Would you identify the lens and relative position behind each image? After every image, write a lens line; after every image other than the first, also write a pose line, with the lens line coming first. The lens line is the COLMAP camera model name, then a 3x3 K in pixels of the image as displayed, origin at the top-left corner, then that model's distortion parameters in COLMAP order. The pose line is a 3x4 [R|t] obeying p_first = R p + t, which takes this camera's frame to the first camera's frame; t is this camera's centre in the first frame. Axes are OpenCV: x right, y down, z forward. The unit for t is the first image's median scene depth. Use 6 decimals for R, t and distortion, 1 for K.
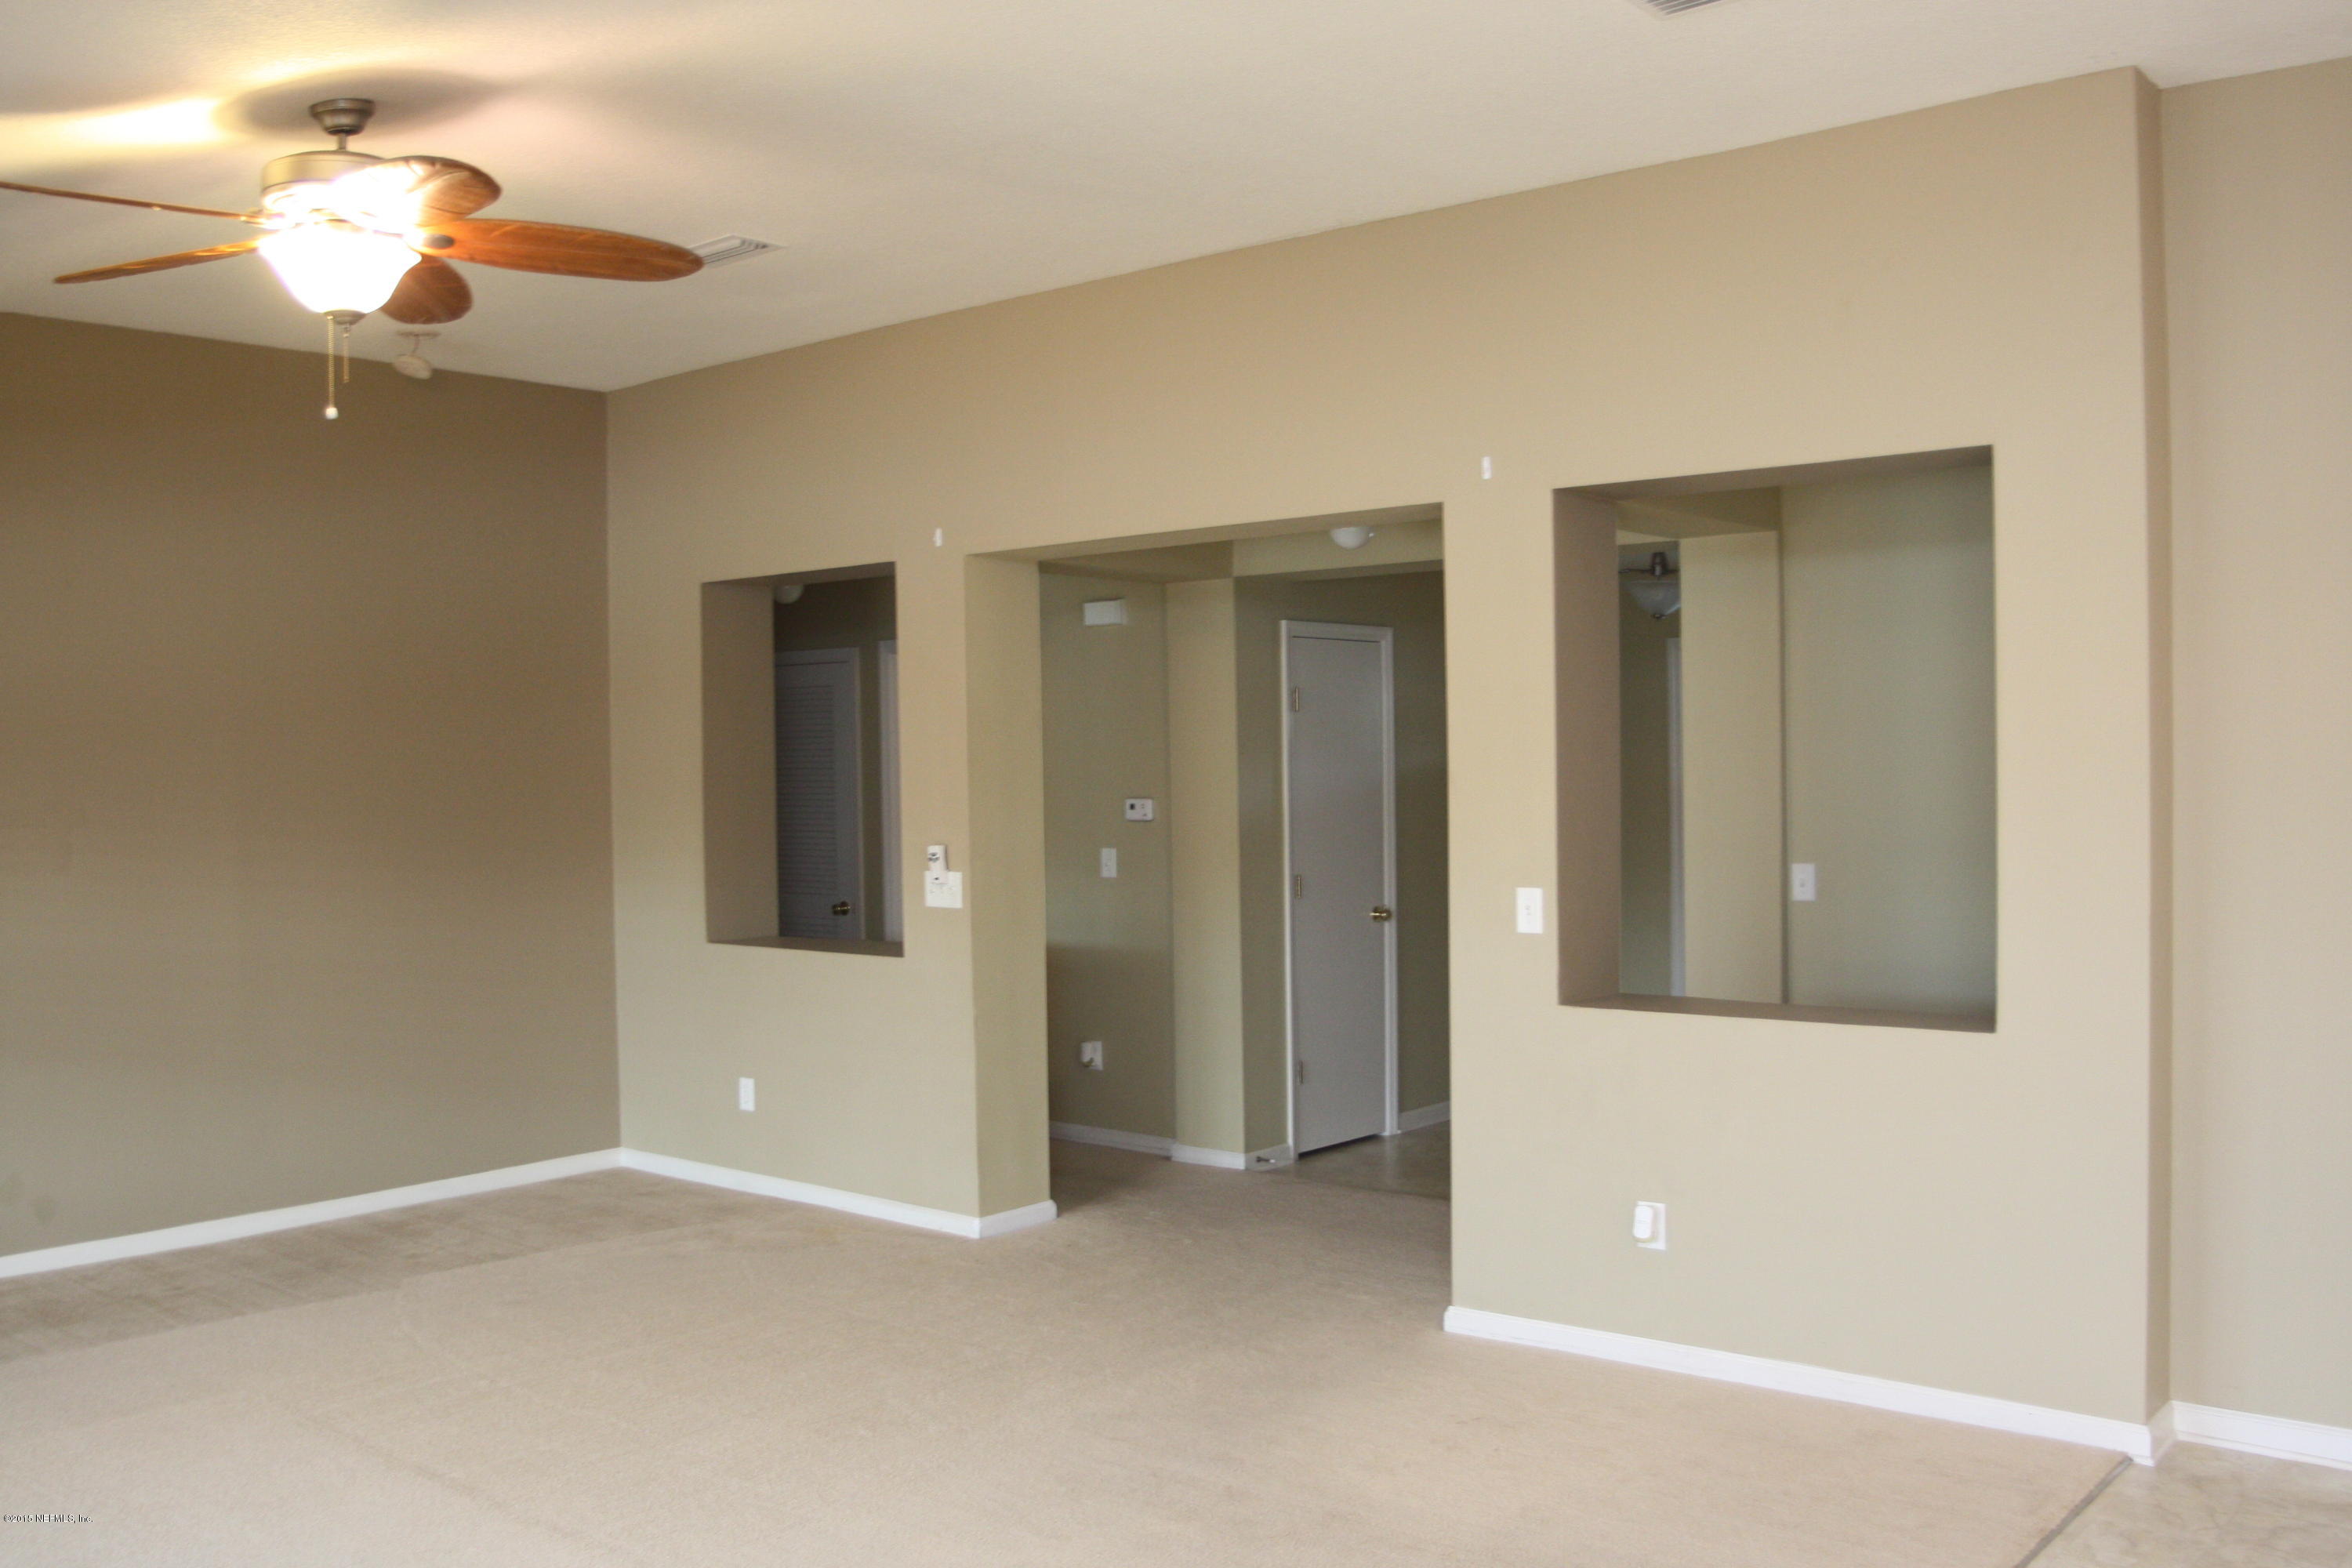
lens RADIAL K [[2093.0, 0, 1177.5], [0, 2093.0, 778.6], [0, 0, 1]] dist [-0.094620, 0.044065]
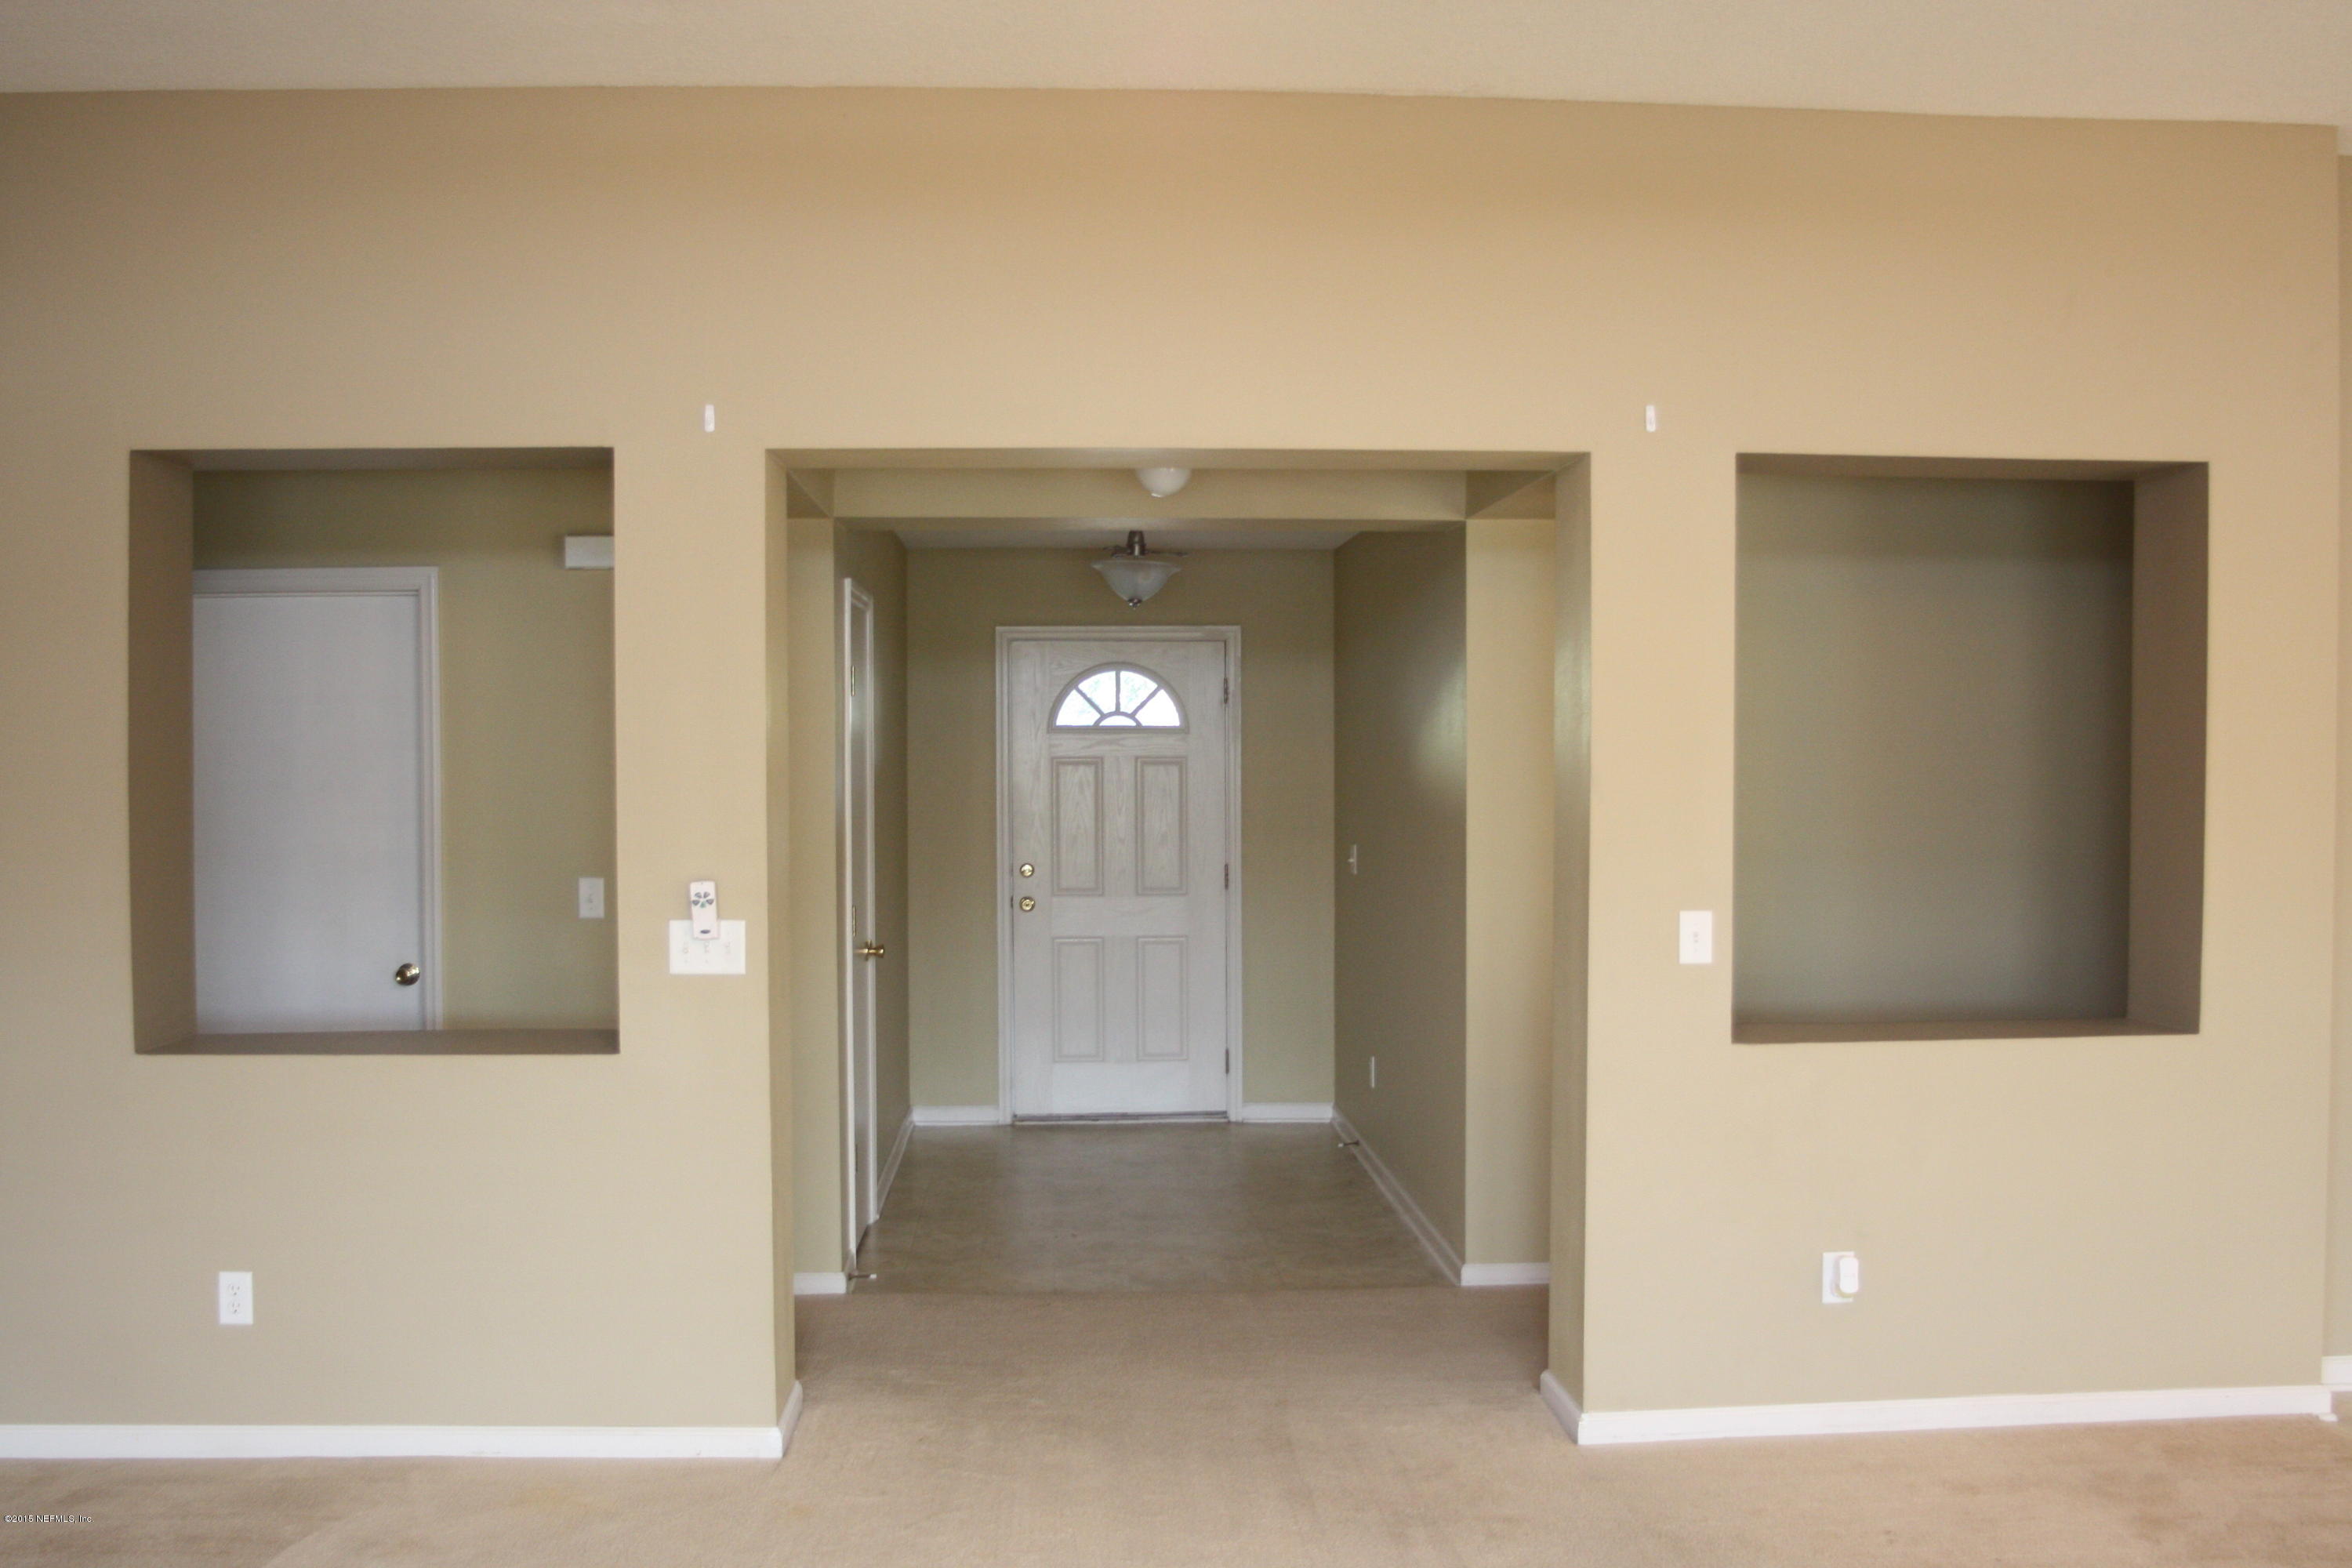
lens RADIAL K [[2093.0, 0, 1175.7], [0, 2093.0, 782.6], [0, 0, 1]] dist [-0.094620, 0.044065]
pose [[0.725275, 0.003225, 0.688452, -0.464797], [-0.003218, 0.999994, -0.001294, 0.000905], [-0.688452, -0.001277, 0.725281, 0.419595]]
